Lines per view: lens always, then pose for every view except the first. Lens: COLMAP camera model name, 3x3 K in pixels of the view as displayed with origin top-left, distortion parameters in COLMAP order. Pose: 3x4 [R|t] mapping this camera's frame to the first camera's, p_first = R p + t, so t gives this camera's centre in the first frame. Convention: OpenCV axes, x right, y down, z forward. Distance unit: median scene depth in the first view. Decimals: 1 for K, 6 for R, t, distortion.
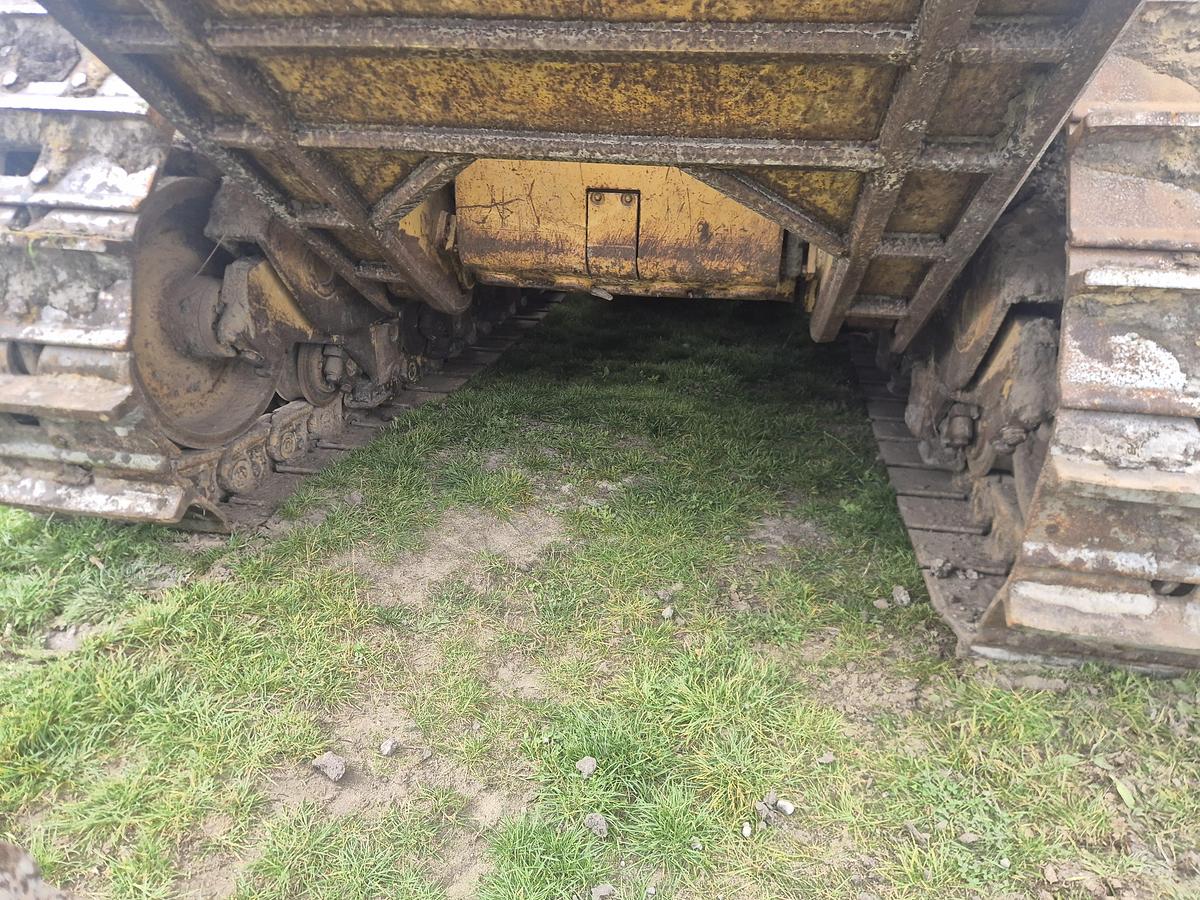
lens RADIAL K [[802.2, 0, 600.6], [0, 802.2, 452.9], [0, 0, 1]] dist [0.065469, -0.051240]
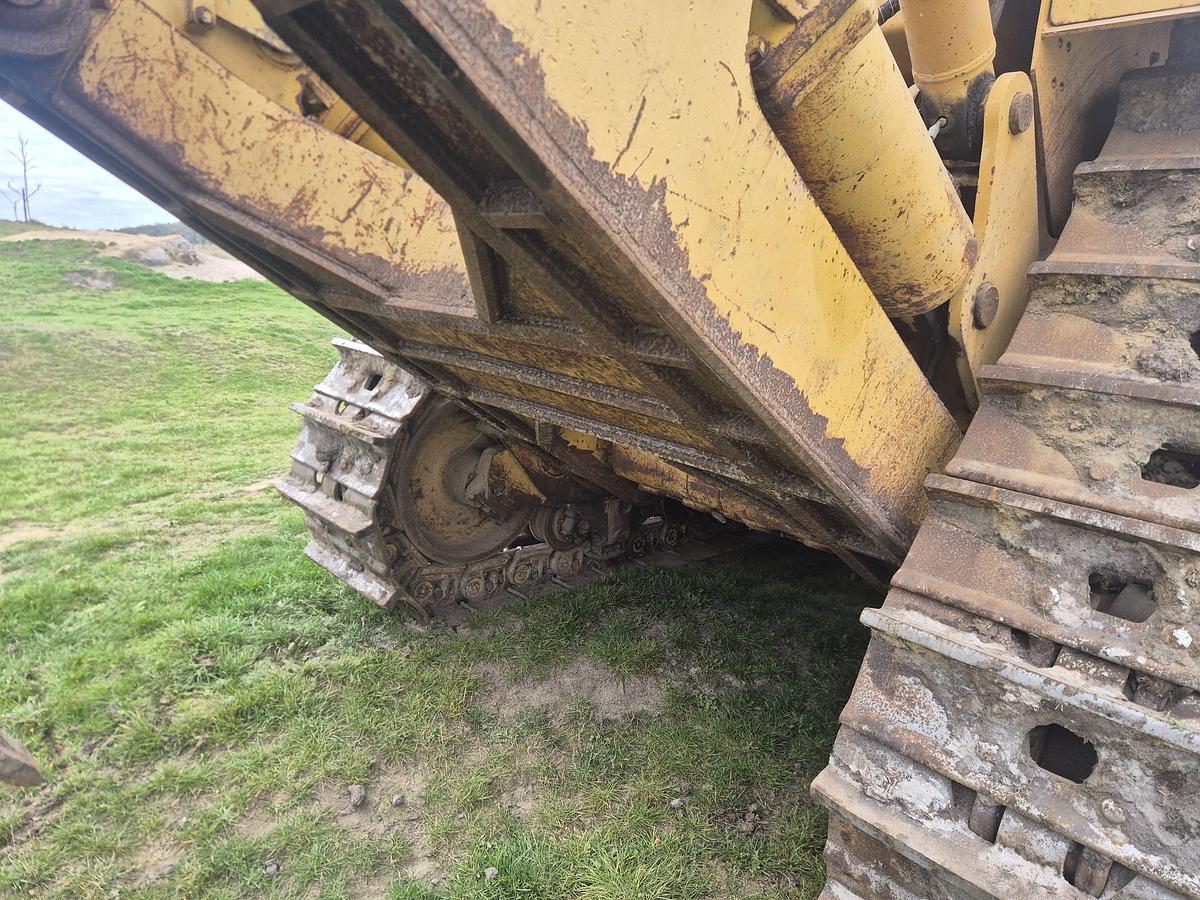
lens RADIAL K [[802.2, 0, 588.4], [0, 802.2, 455.4], [0, 0, 1]] dist [0.065469, -0.051240]
pose [[0.811822, 0.163112, -0.560660, 0.691503], [-0.253495, 0.963438, -0.086762, -0.183536], [0.526010, 0.212560, 0.823488, -0.148538]]
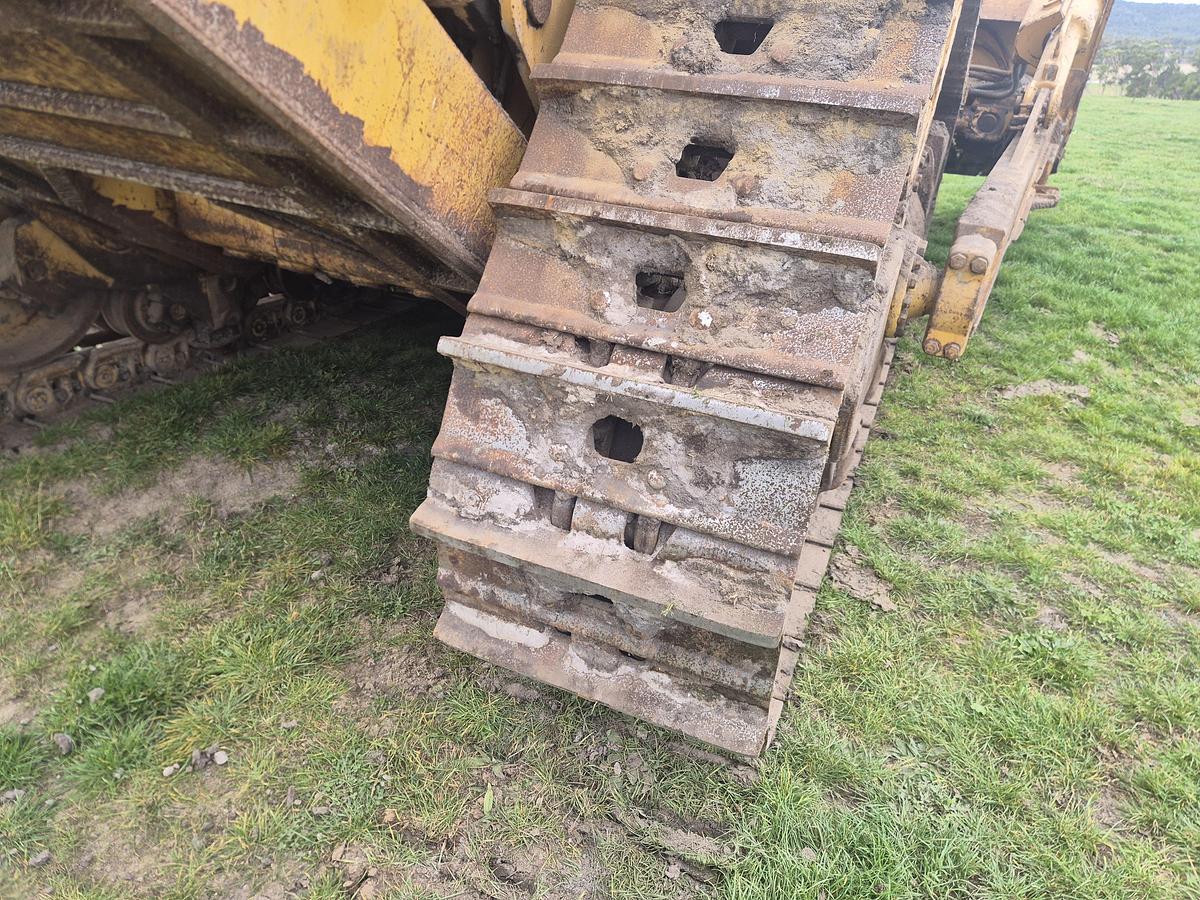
lens RADIAL K [[802.2, 0, 600.7], [0, 802.2, 447.3], [0, 0, 1]] dist [0.065469, -0.051240]
pose [[0.979620, 0.134656, -0.149041, 0.774665], [-0.122615, 0.988610, 0.087267, -0.155868], [0.159094, -0.067214, 0.984973, -0.038444]]
